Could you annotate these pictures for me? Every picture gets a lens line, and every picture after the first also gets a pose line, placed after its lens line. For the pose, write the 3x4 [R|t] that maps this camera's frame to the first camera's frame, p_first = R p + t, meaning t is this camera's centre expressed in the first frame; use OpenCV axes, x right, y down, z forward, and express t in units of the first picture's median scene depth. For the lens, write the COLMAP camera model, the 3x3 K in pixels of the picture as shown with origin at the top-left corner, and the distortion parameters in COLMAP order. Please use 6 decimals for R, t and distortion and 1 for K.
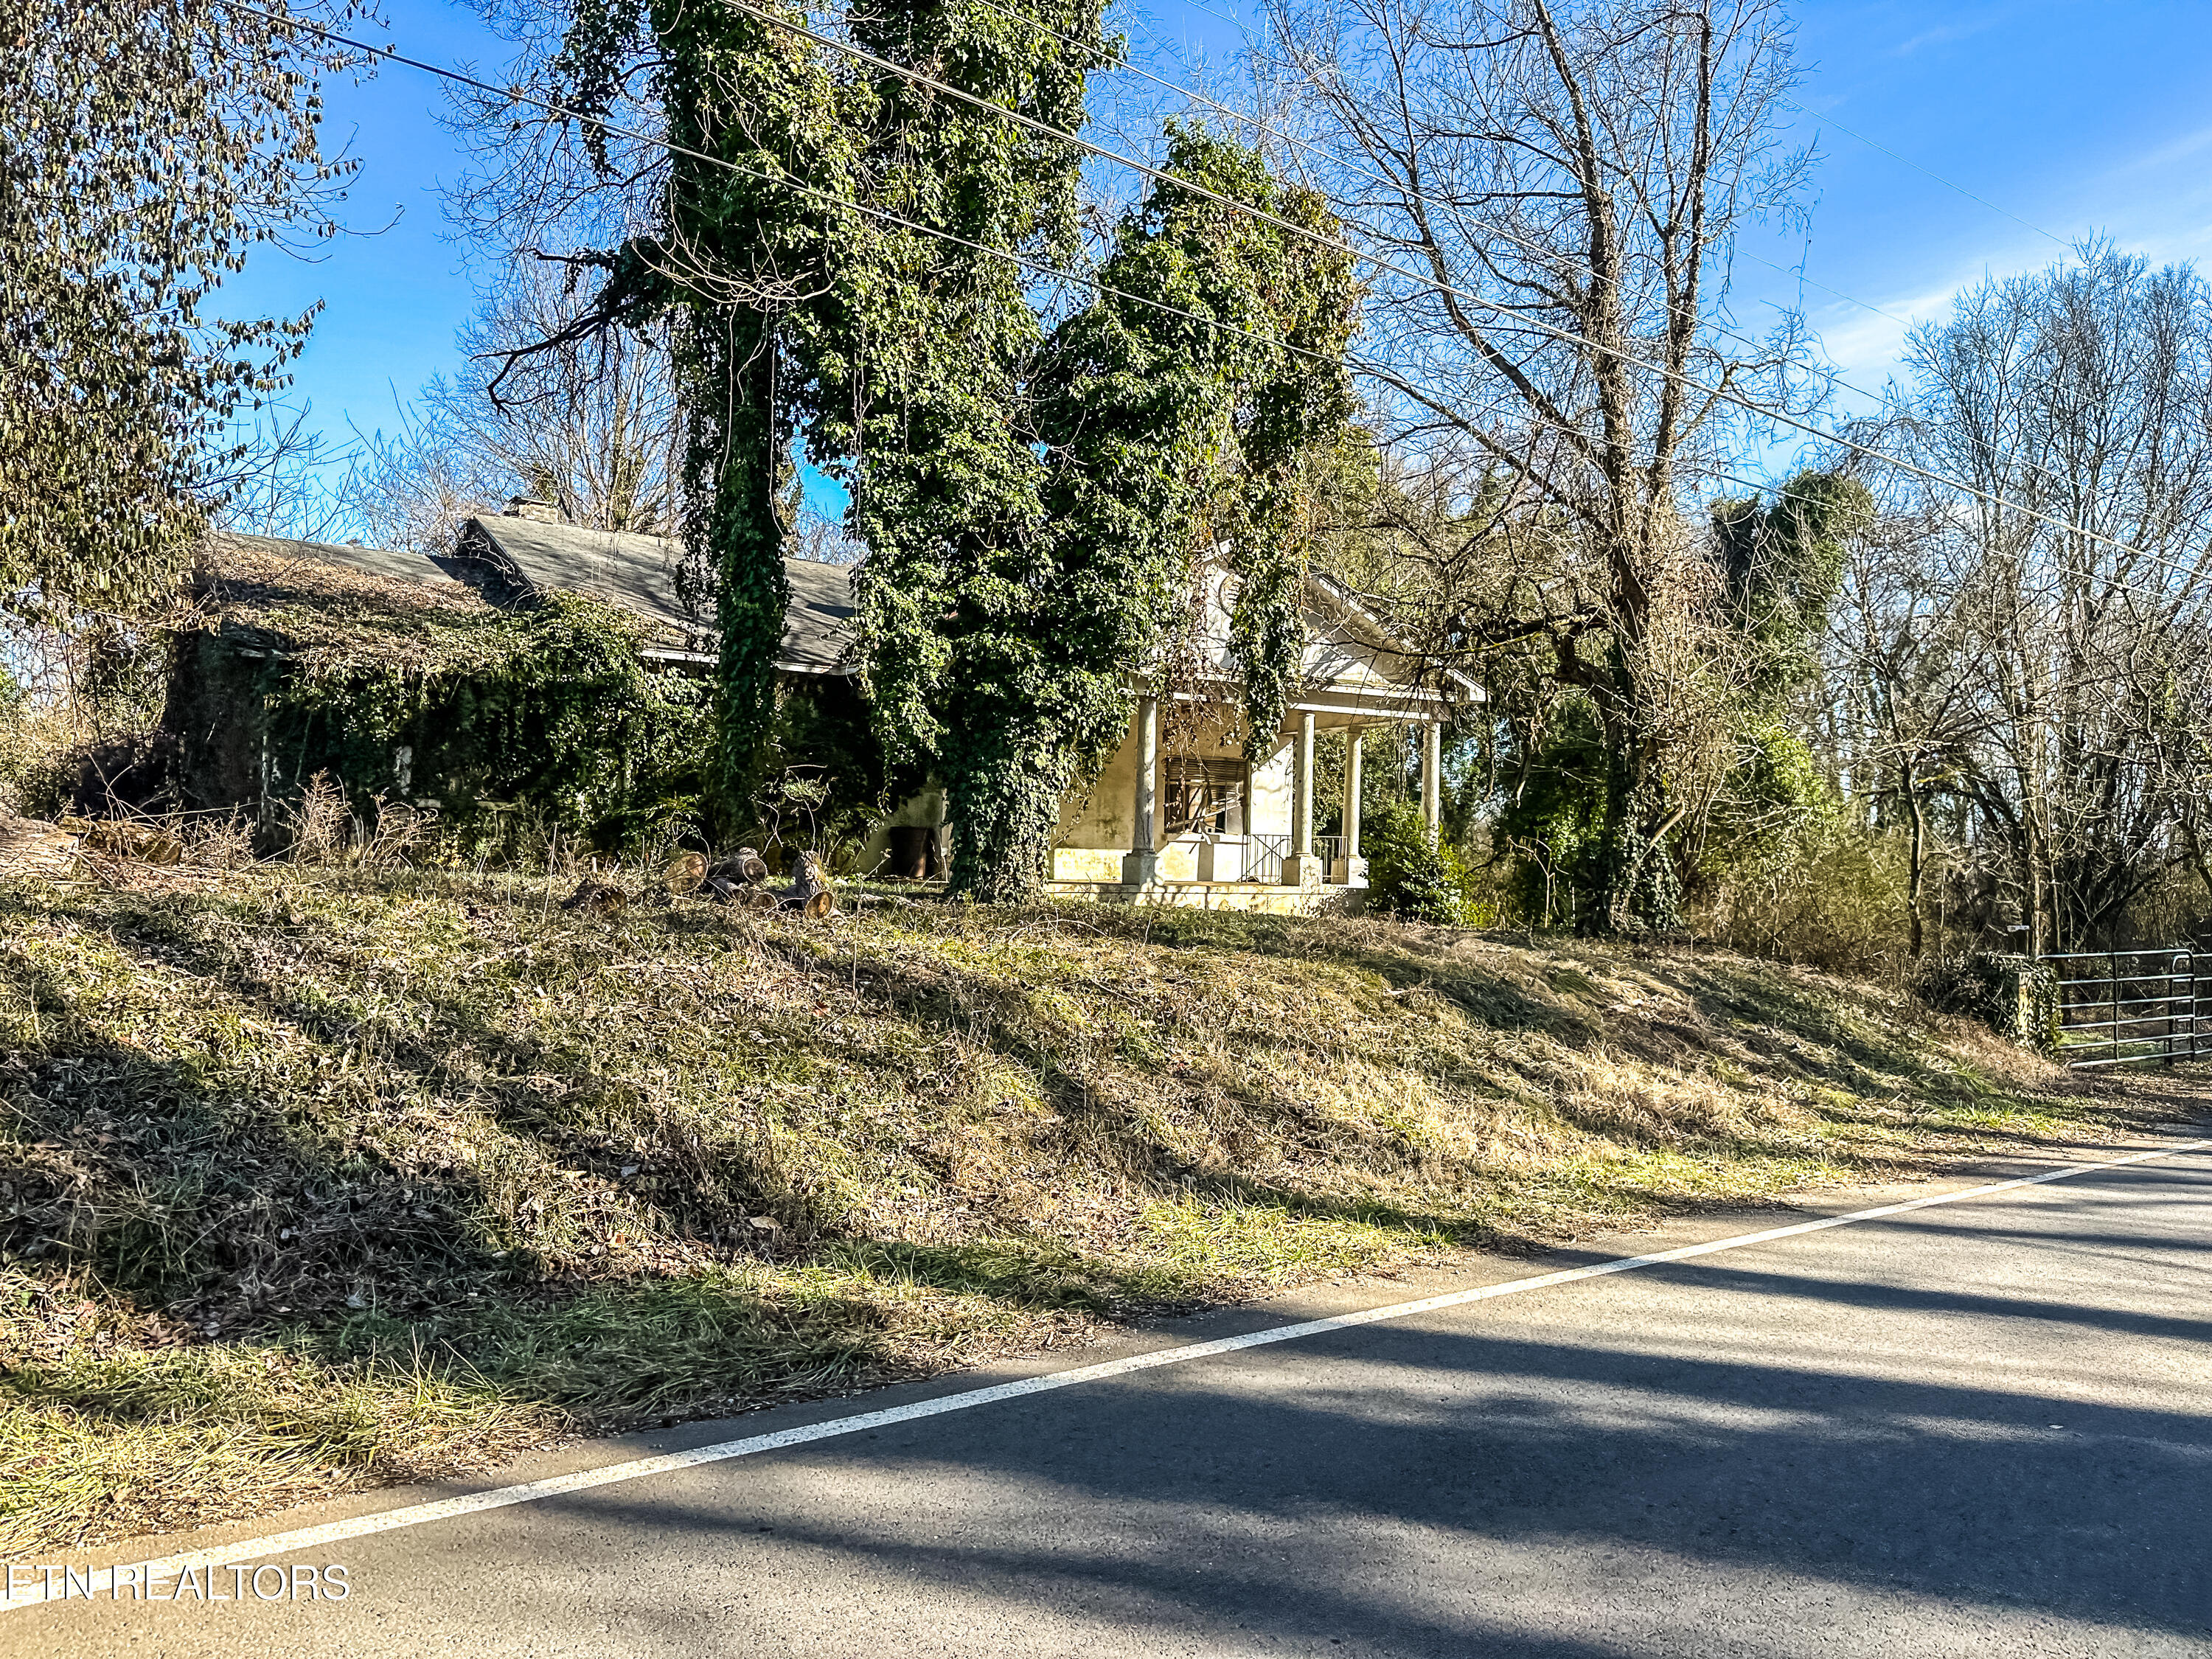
lens RADIAL K [[1595.2, 0, 1106.0], [0, 1595.2, 829.5], [0, 0, 1]] dist [0.026836, -0.001014]
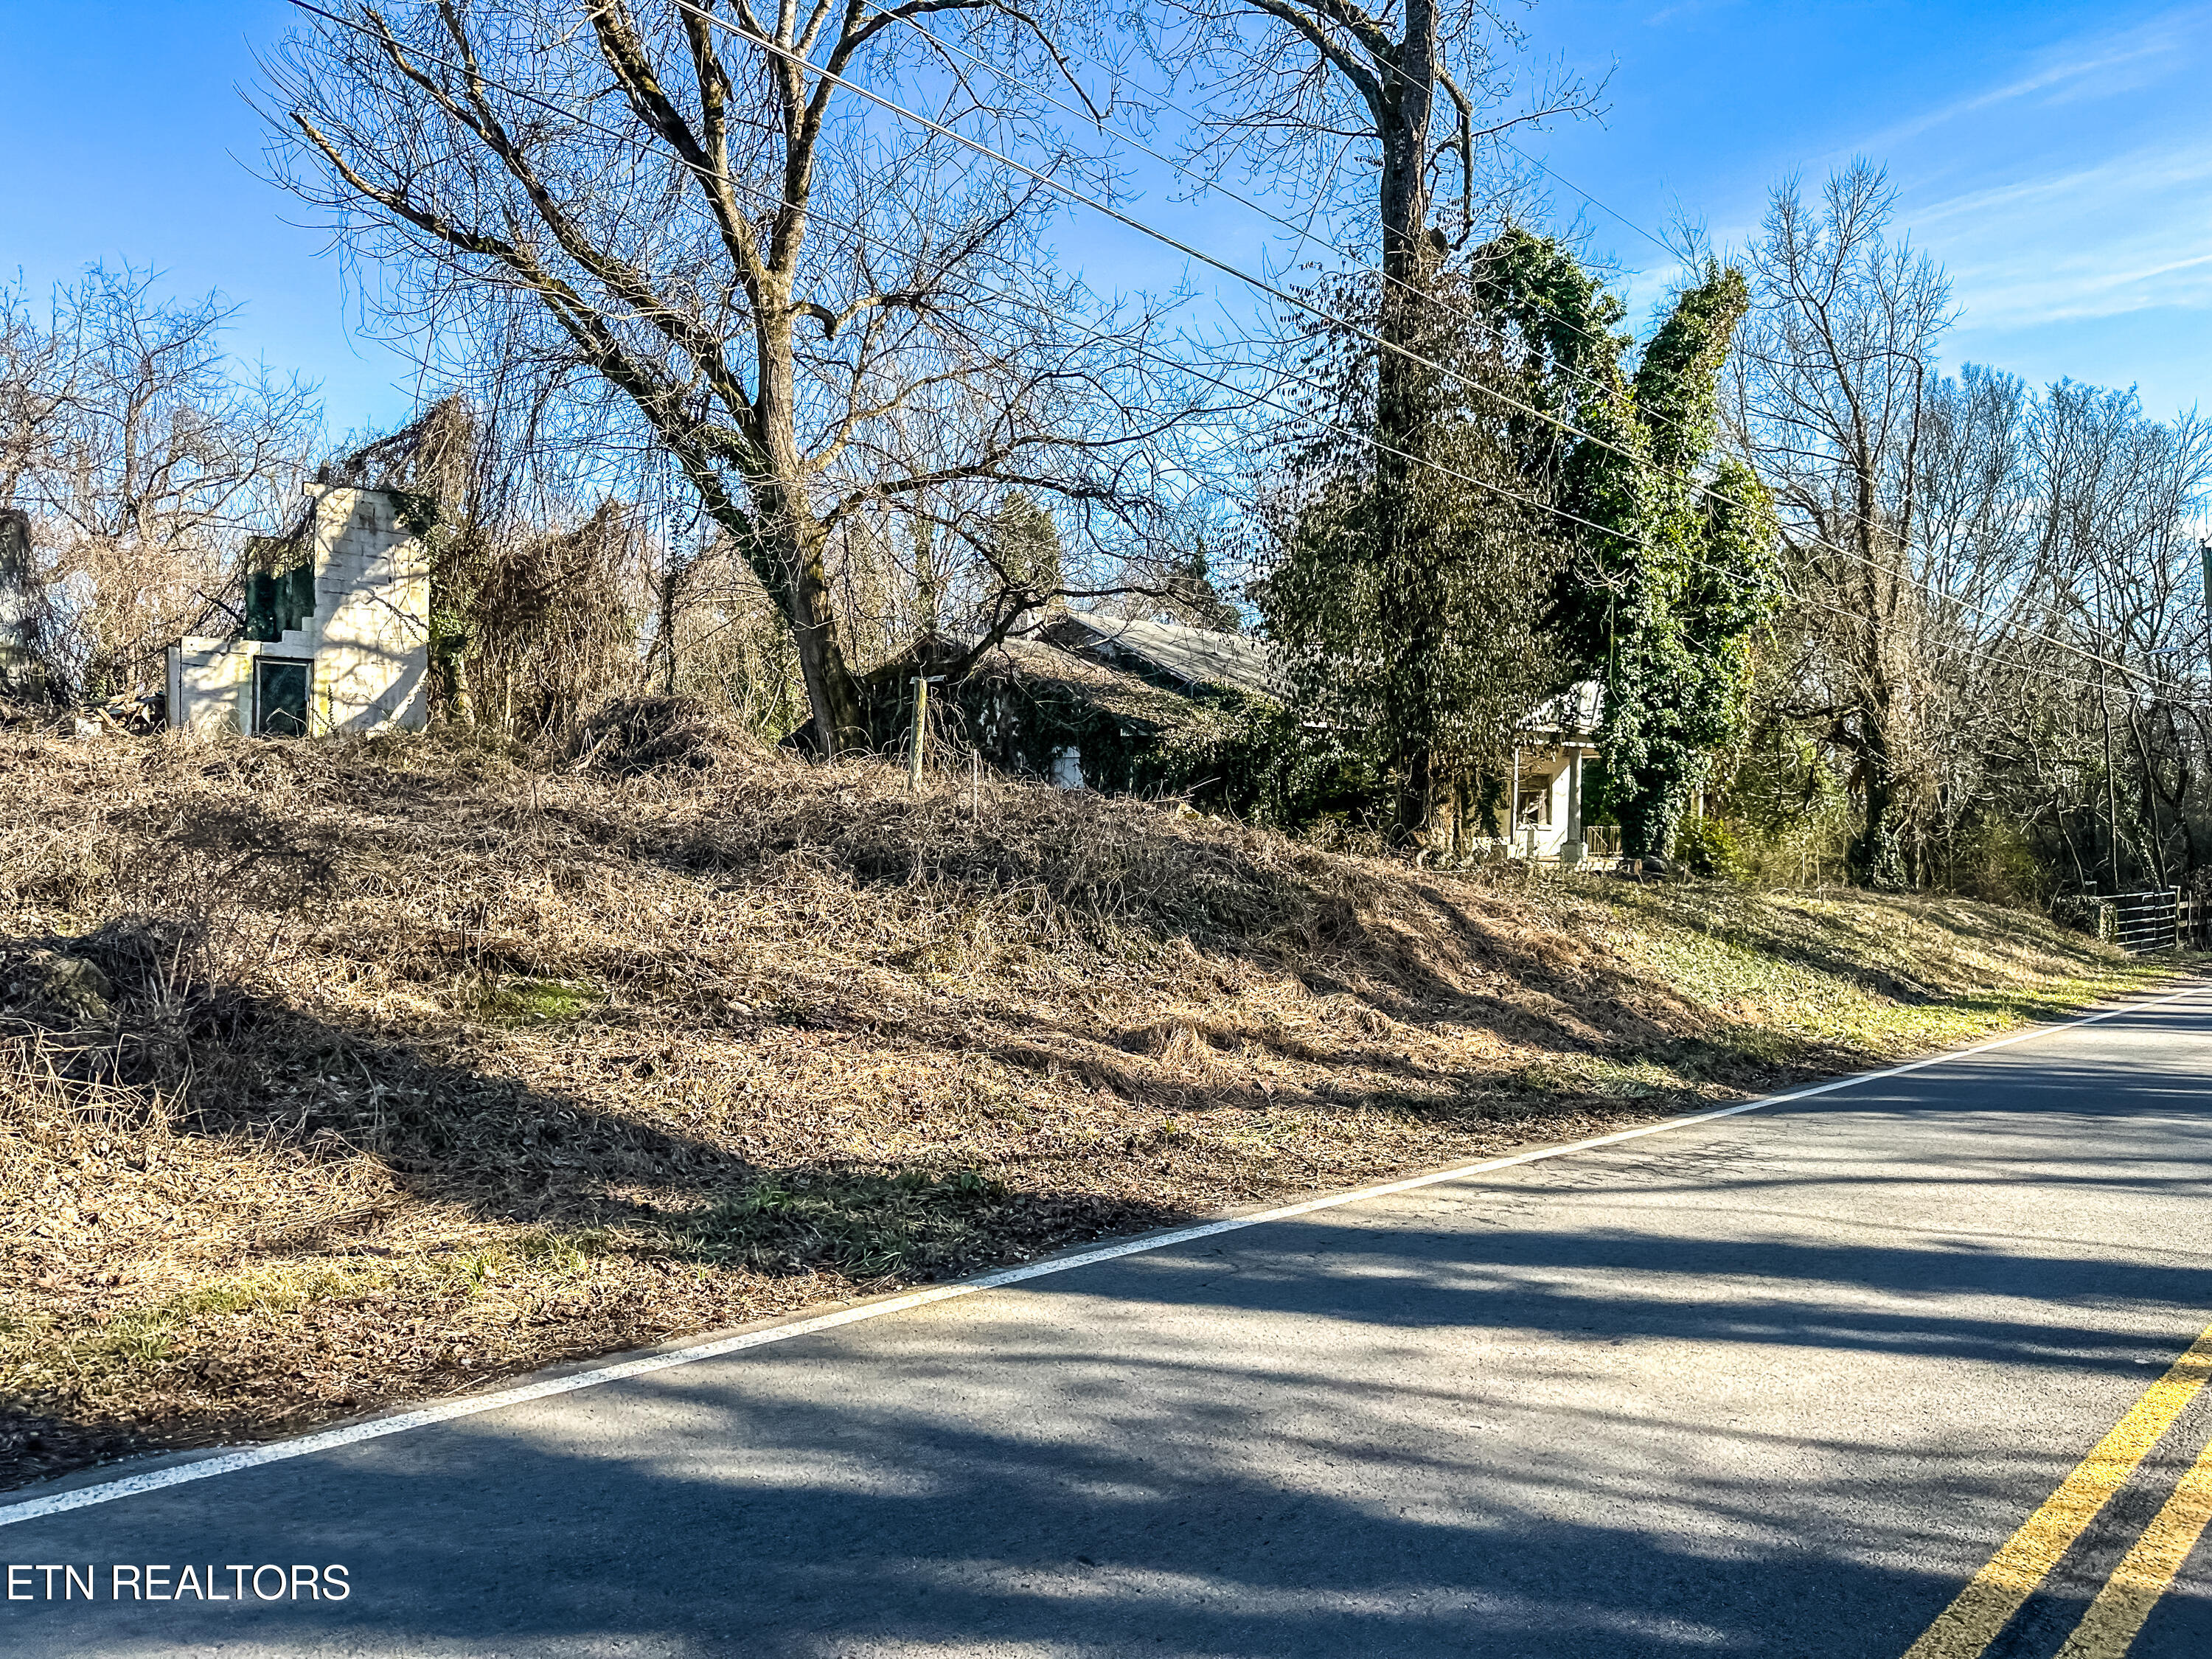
lens RADIAL K [[1595.2, 0, 1106.0], [0, 1595.2, 829.5], [0, 0, 1]] dist [0.026836, -0.001014]
pose [[0.988785, -0.007345, 0.149163, -0.785053], [0.002603, 0.999486, 0.031963, -0.058179], [-0.149321, -0.031216, 0.988296, -0.628431]]
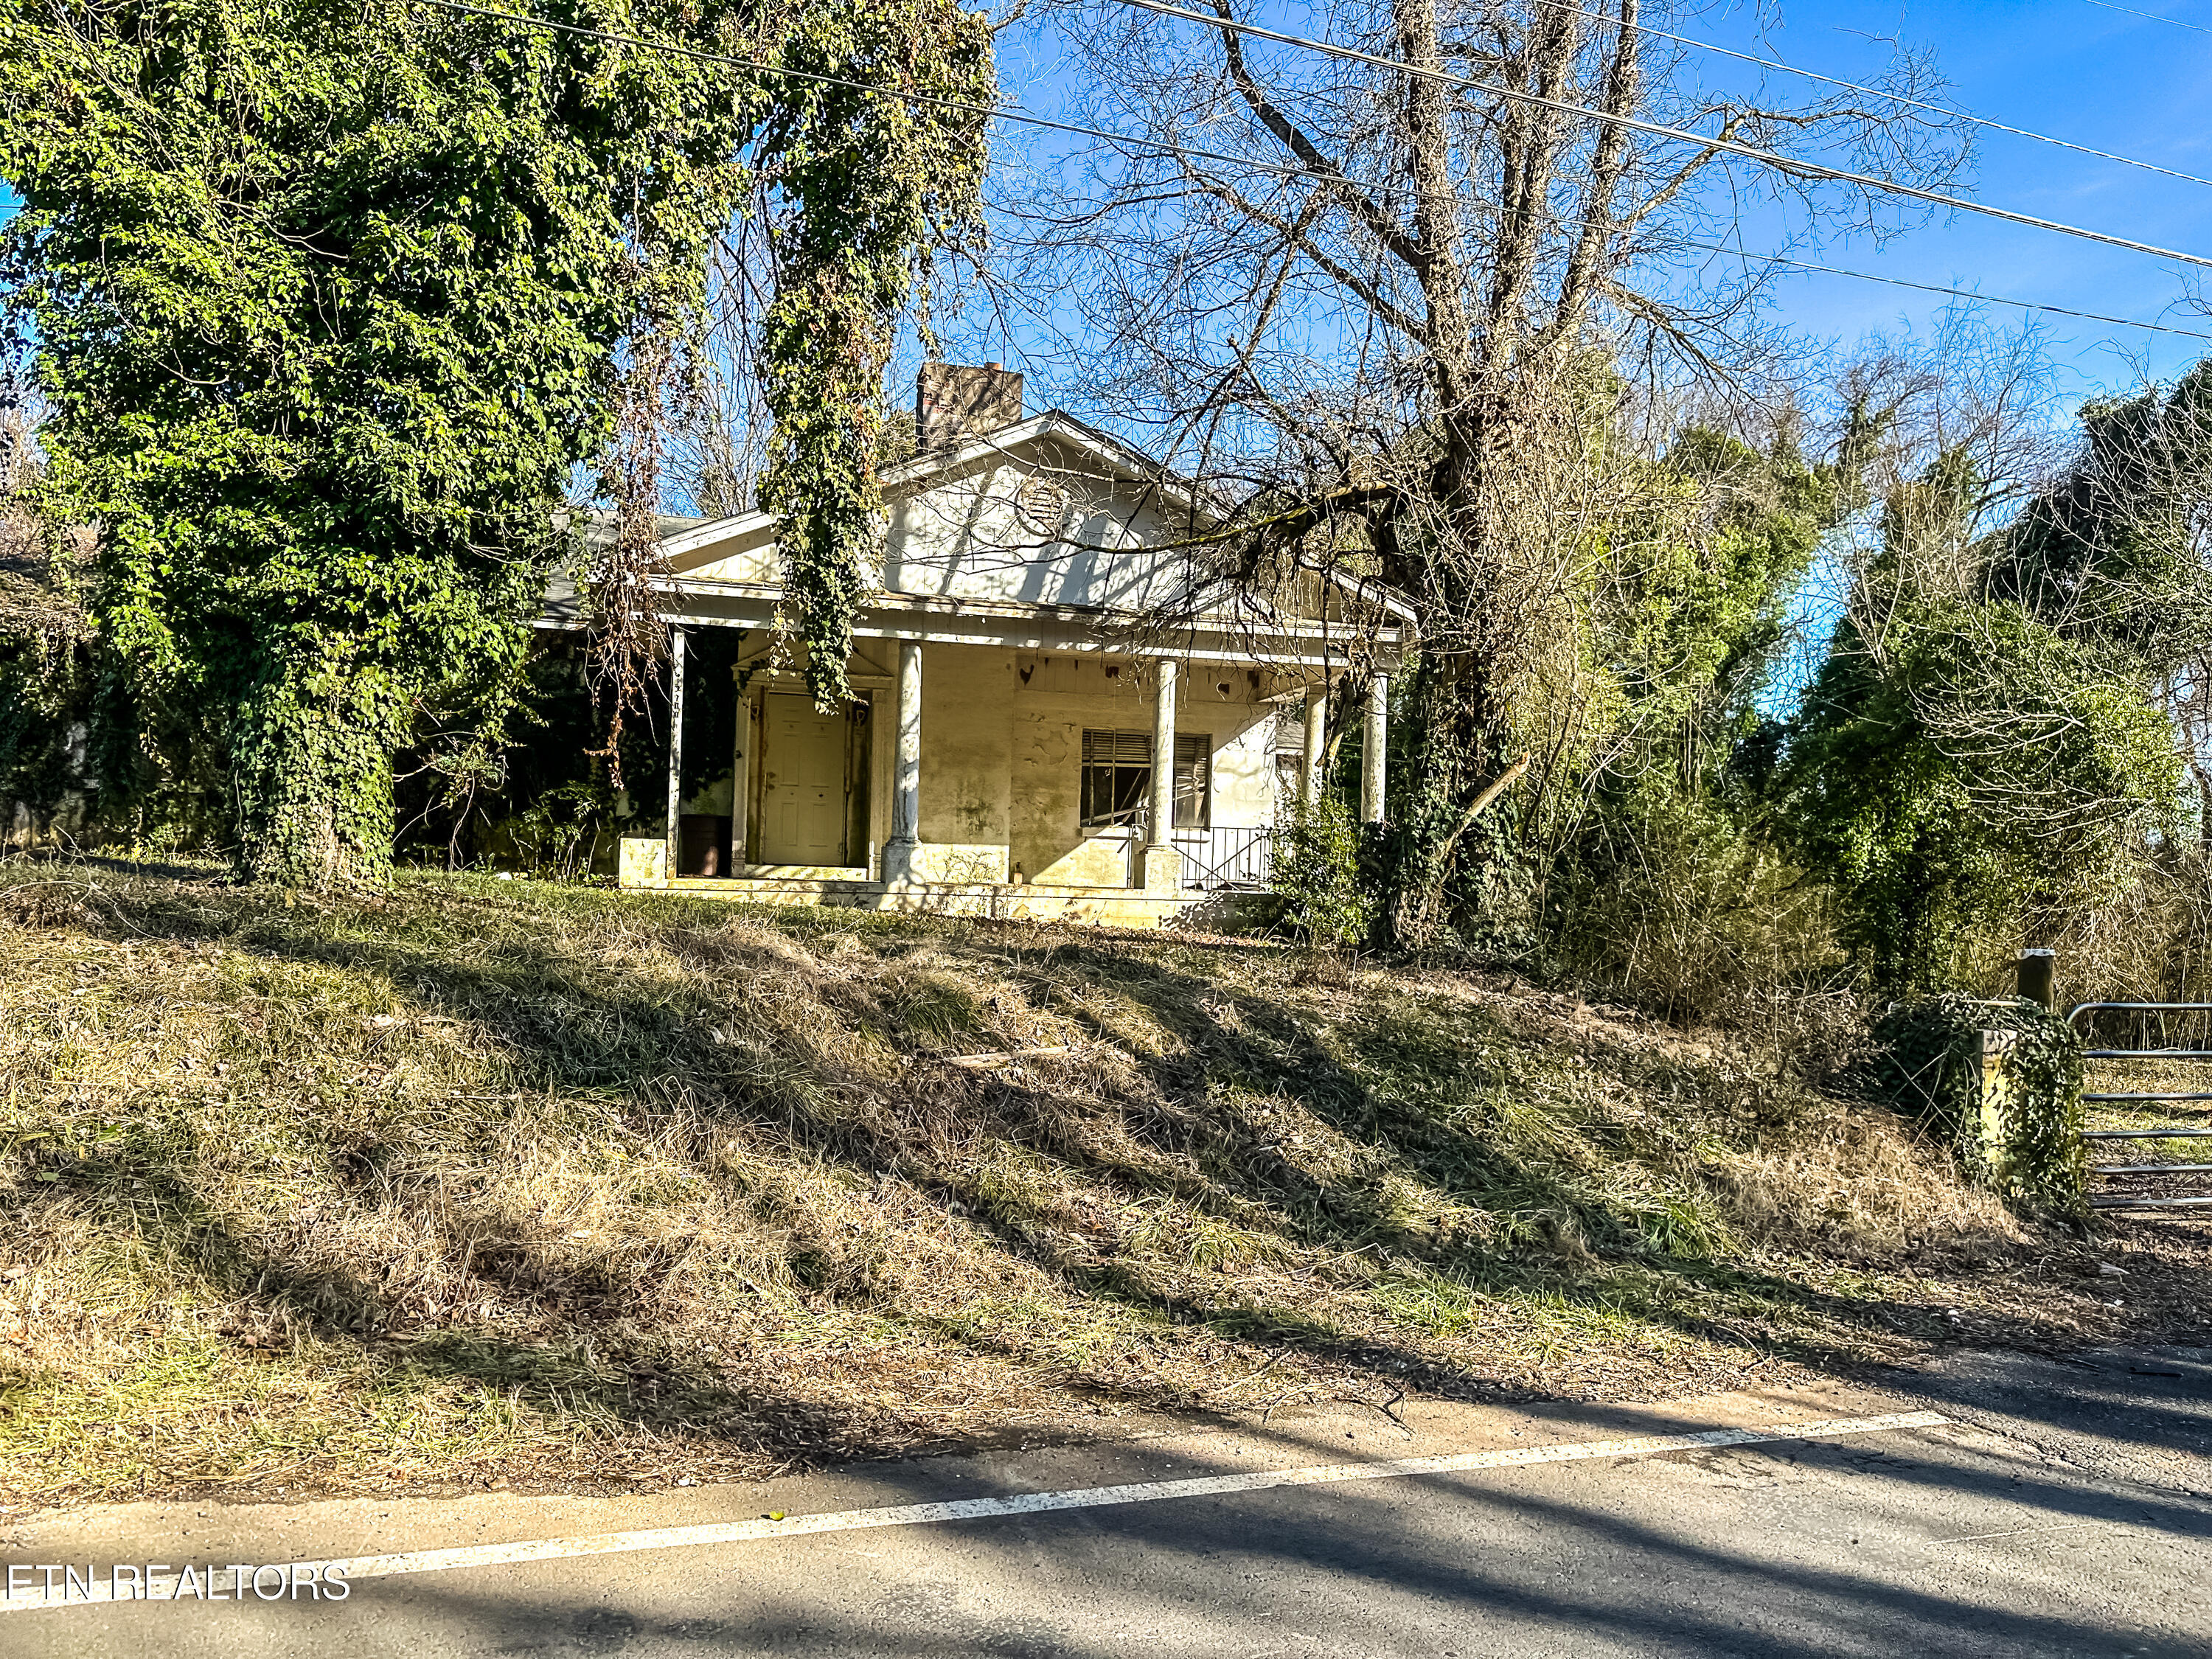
lens RADIAL K [[1595.2, 0, 1106.0], [0, 1595.2, 829.5], [0, 0, 1]] dist [0.026836, -0.001014]
pose [[0.953395, -0.004387, -0.301692, 0.393484], [-0.002038, 0.999778, -0.020978, 0.027572], [0.301717, 0.020615, 0.953175, 0.329616]]
